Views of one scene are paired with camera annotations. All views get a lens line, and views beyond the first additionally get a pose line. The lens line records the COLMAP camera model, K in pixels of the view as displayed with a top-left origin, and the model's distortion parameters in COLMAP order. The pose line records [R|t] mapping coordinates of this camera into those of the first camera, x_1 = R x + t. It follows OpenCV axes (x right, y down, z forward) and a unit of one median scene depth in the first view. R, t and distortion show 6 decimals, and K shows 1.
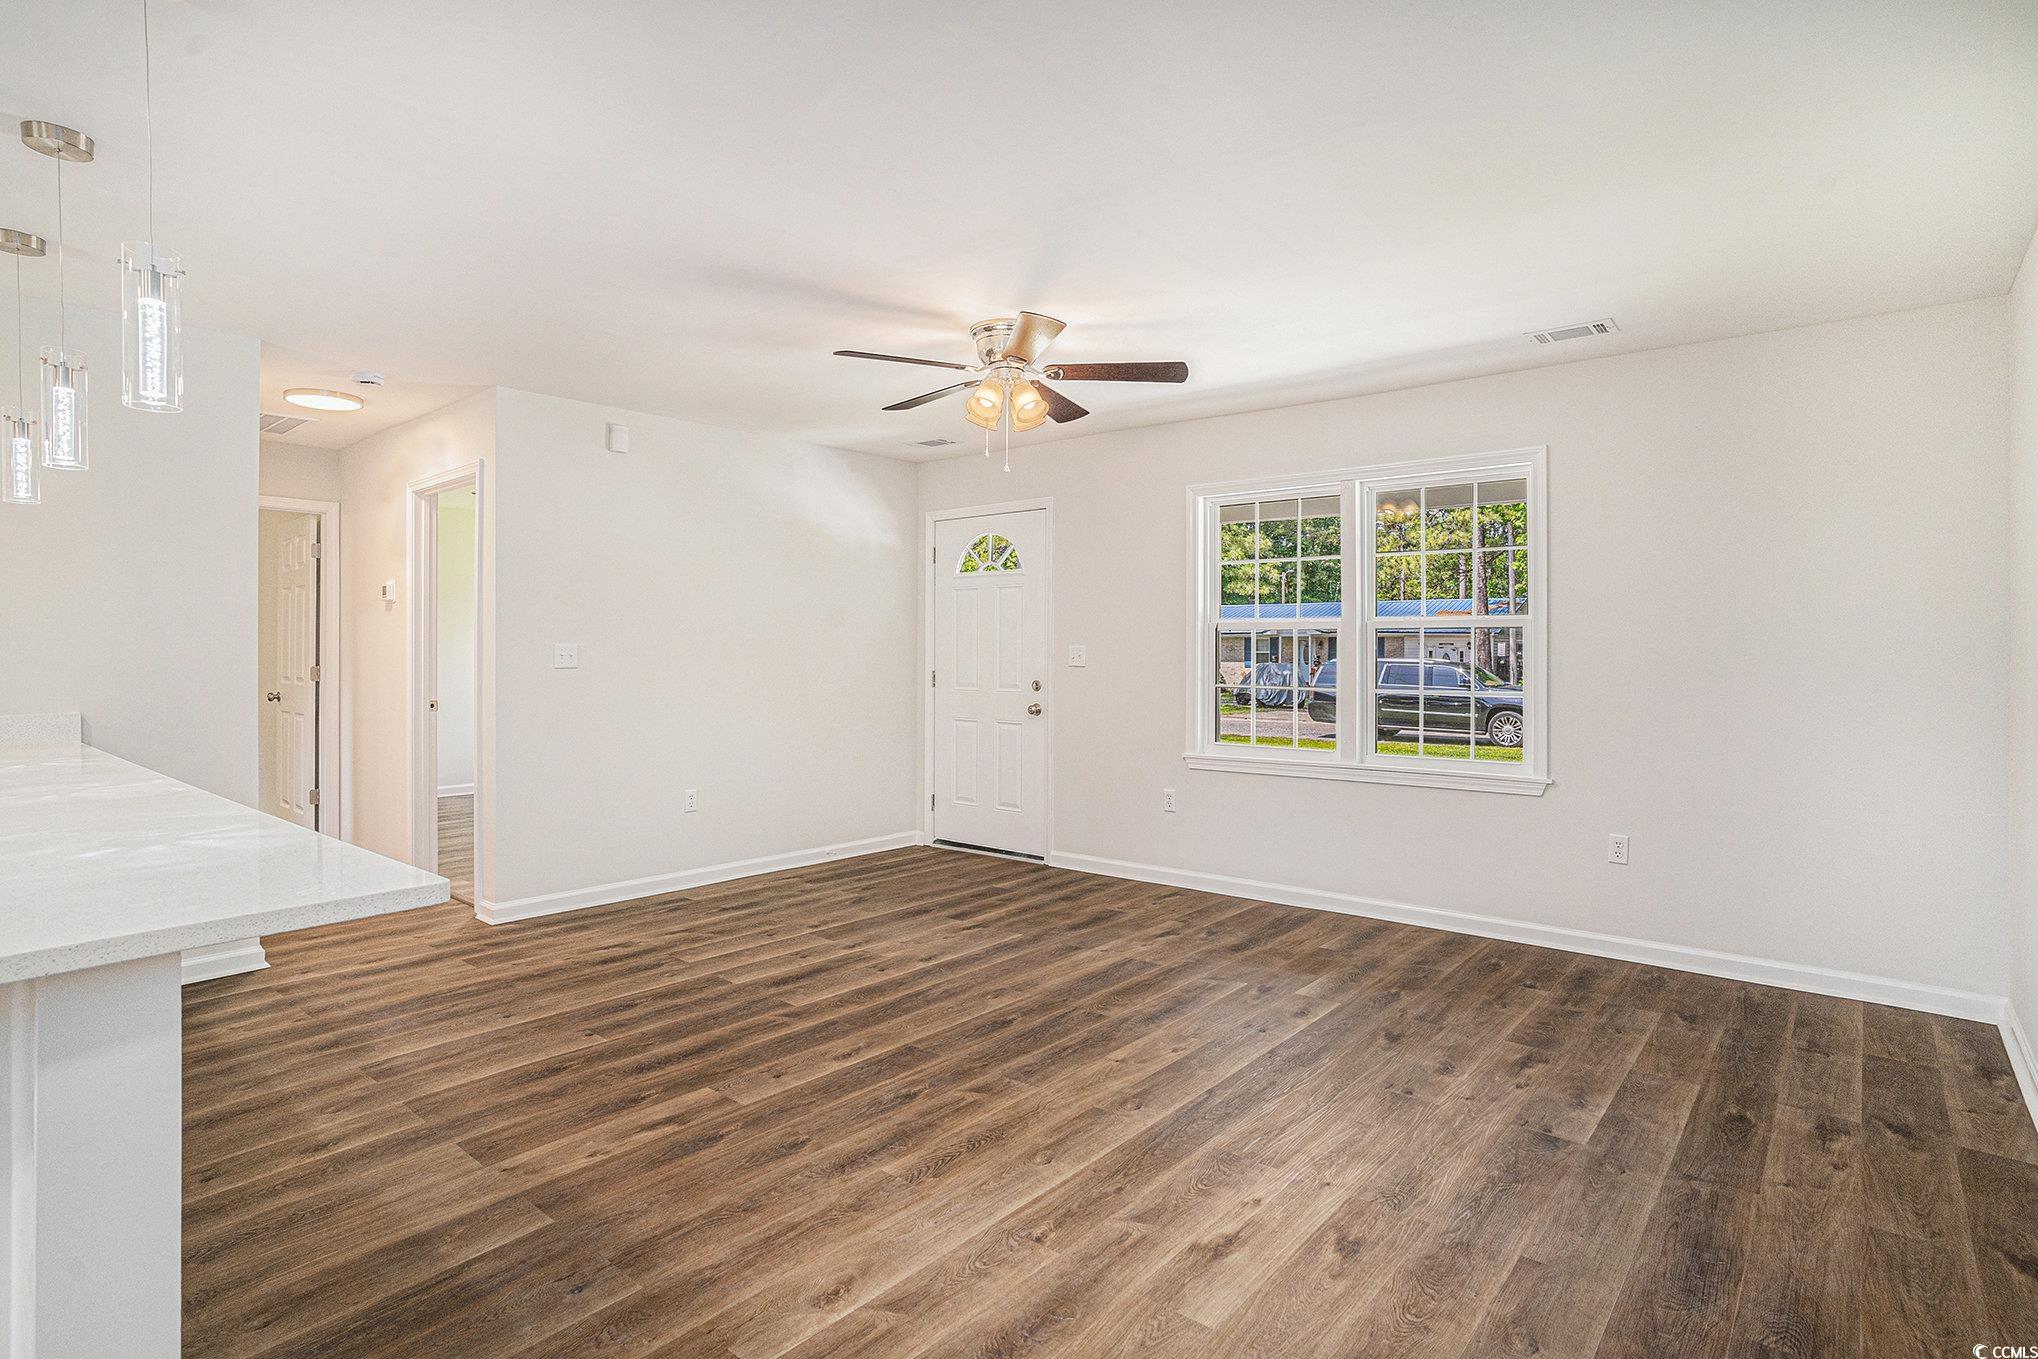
lens RADIAL K [[1009.7, 0, 1015.7], [0, 1009.7, 662.4], [0, 0, 1]] dist [-0.060257, 0.021214]
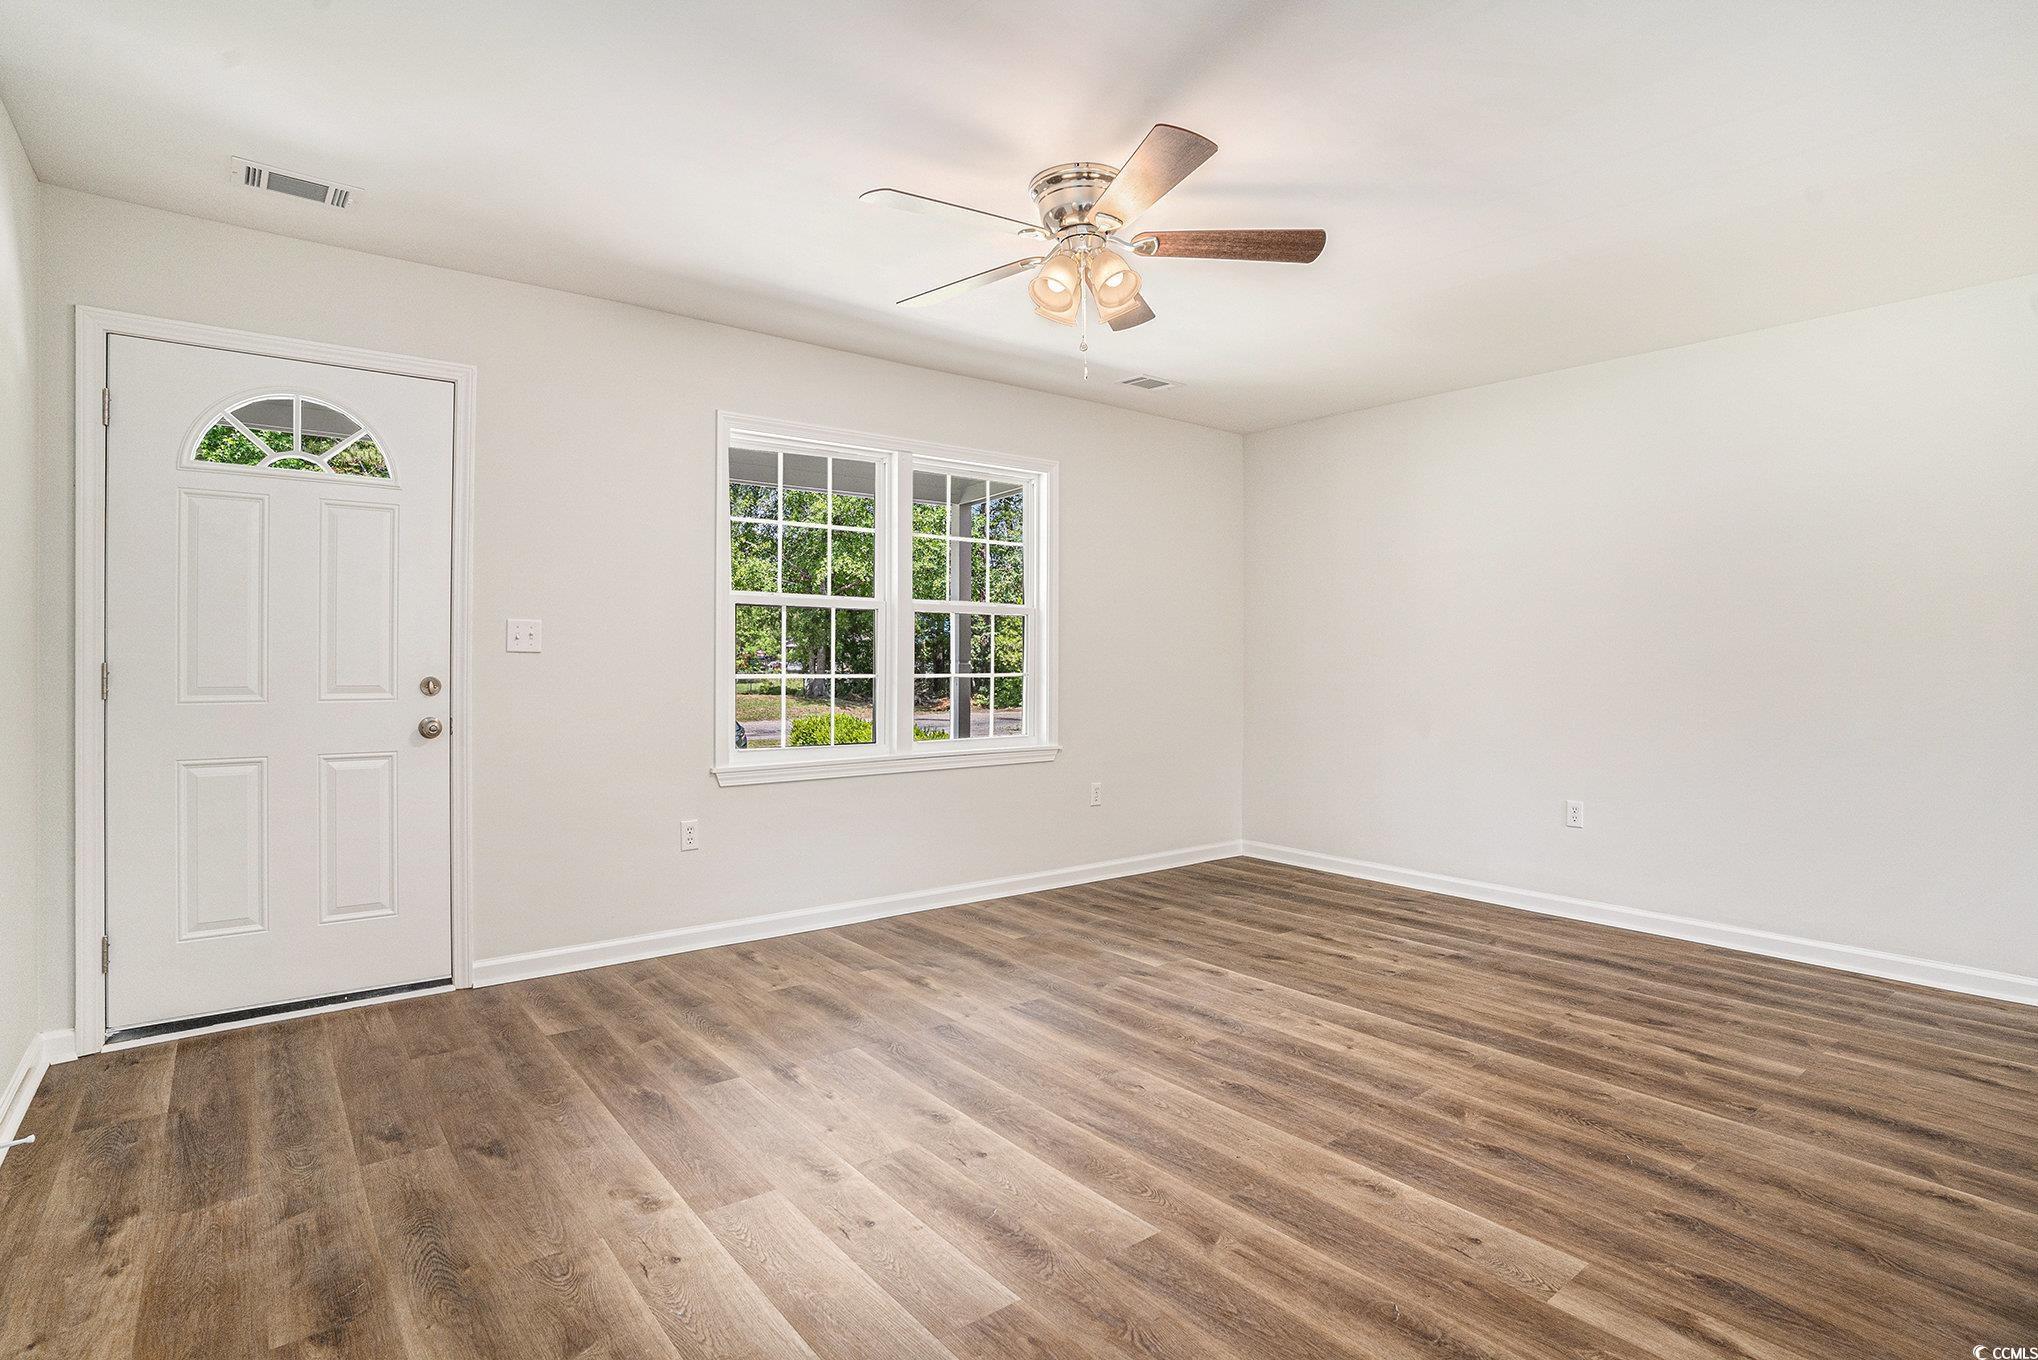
lens RADIAL K [[1009.7, 0, 1019.6], [0, 1009.7, 669.3], [0, 0, 1]] dist [-0.060257, 0.021214]
pose [[0.216084, -0.010185, 0.976322, -0.774448], [0.007953, 0.999931, 0.008671, 0.018329], [-0.976342, 0.005892, 0.216150, 0.943415]]
